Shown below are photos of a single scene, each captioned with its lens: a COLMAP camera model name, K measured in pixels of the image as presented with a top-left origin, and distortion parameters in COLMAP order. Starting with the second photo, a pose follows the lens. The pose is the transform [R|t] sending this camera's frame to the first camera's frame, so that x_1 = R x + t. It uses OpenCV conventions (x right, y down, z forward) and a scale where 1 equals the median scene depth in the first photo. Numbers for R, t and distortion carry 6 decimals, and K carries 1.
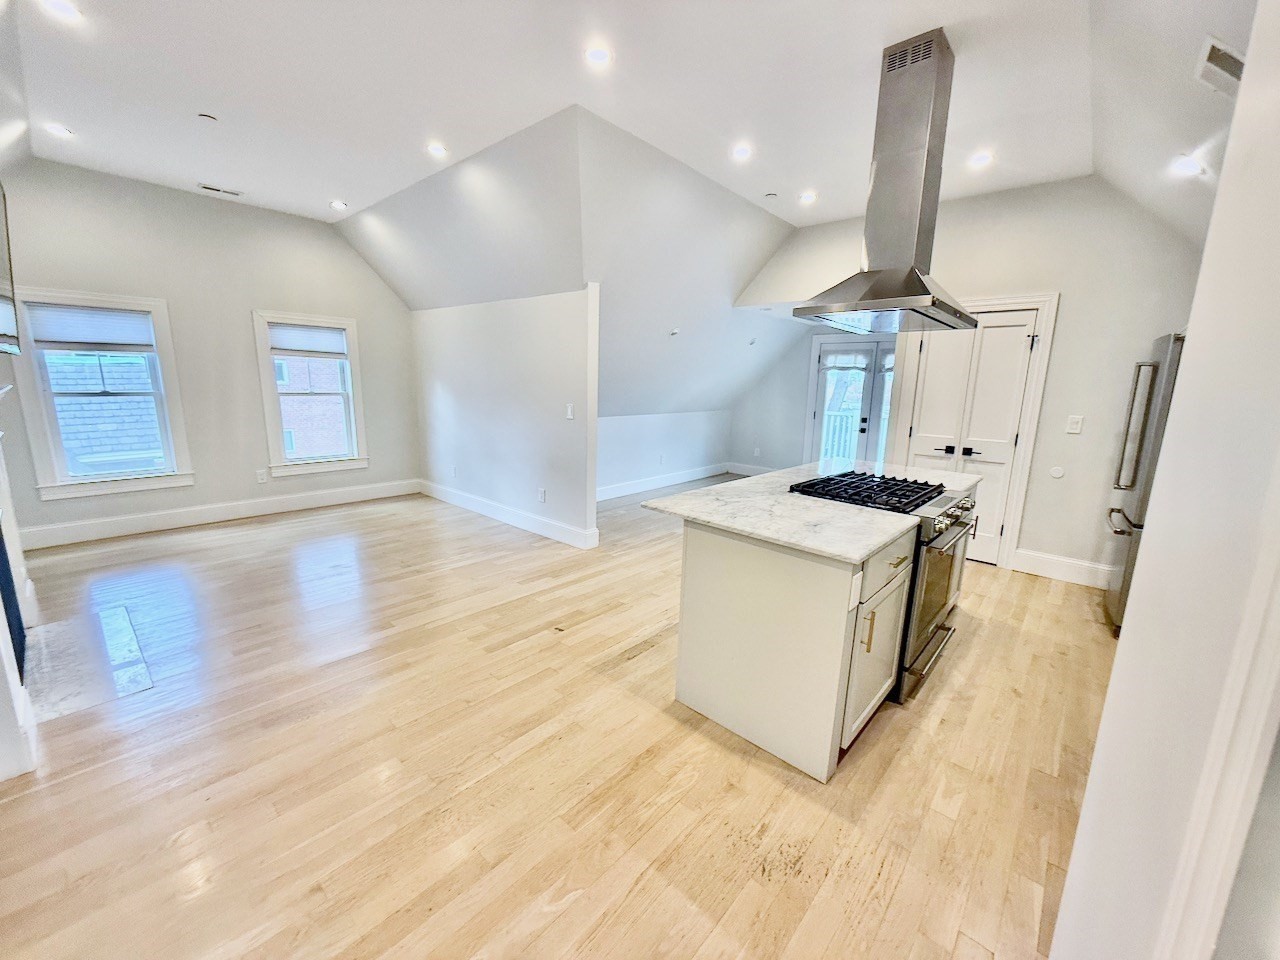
lens RADIAL K [[507.5, 0, 643.4], [0, 507.5, 477.2], [0, 0, 1]] dist [0.001802, -0.000530]
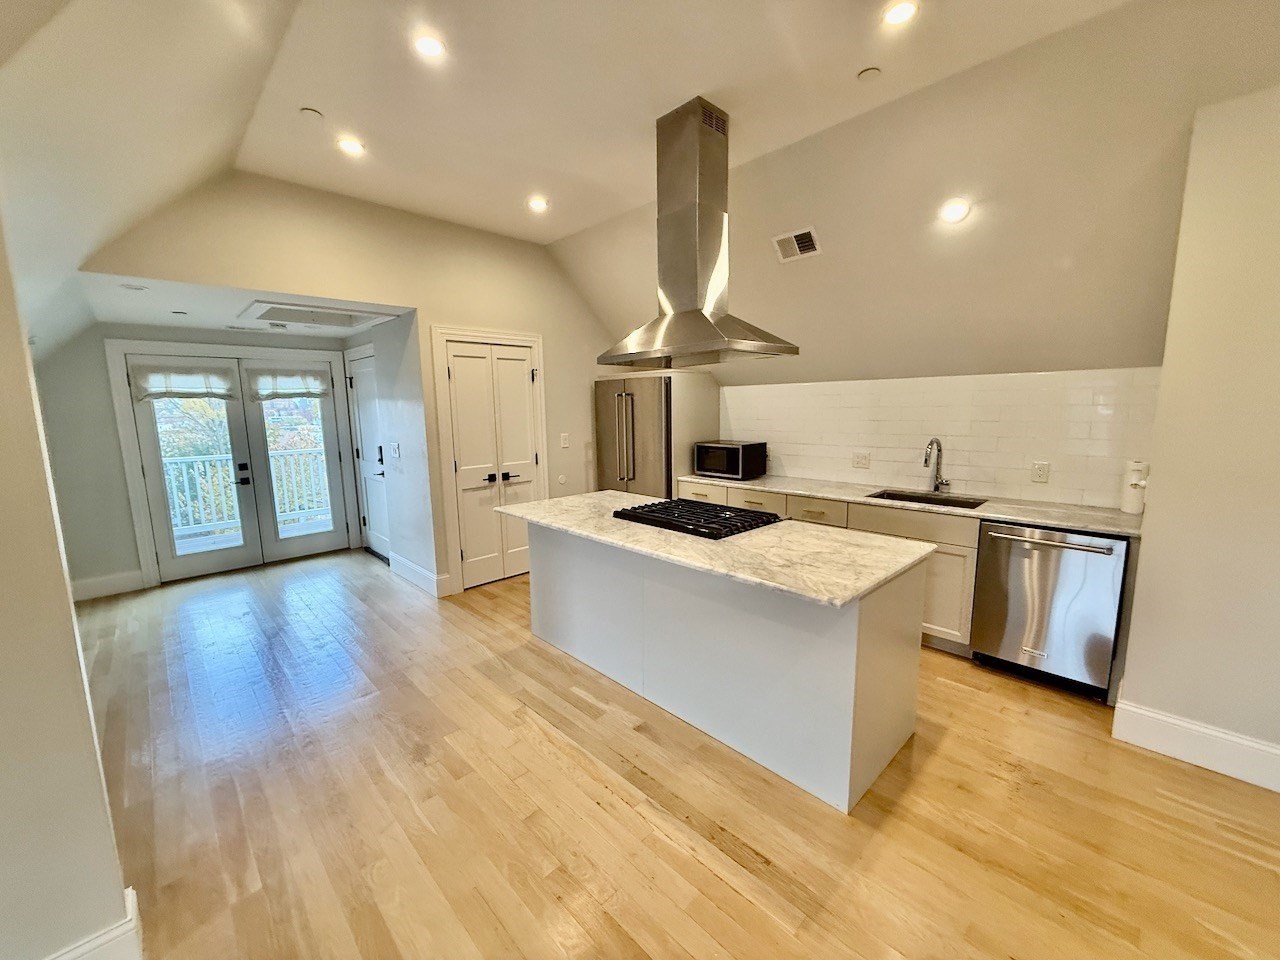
lens RADIAL K [[507.5, 0, 634.5], [0, 507.5, 479.5], [0, 0, 1]] dist [0.001802, -0.000530]
pose [[0.076716, -0.169601, 0.982522, -0.626199], [0.202973, 0.967448, 0.151151, -0.253145], [-0.976174, 0.187830, 0.108643, 1.074314]]
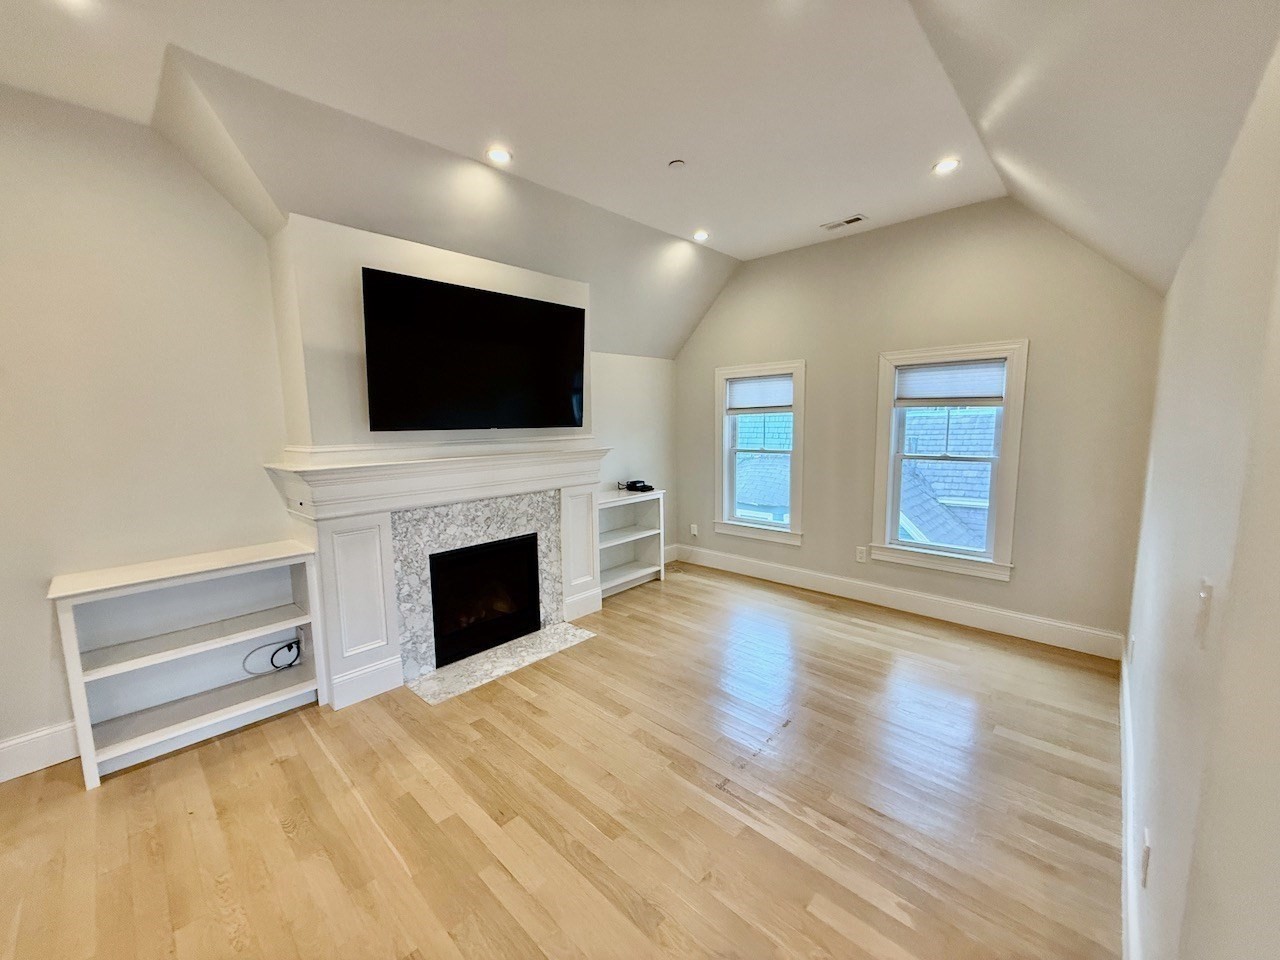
lens RADIAL K [[507.5, 0, 635.9], [0, 507.5, 479.1], [0, 0, 1]] dist [0.001802, -0.000530]
pose [[-0.034644, 0.094073, -0.994962, 0.139028], [-0.171865, 0.980168, 0.098659, -0.289322], [0.984511, 0.174417, -0.017789, 1.316131]]
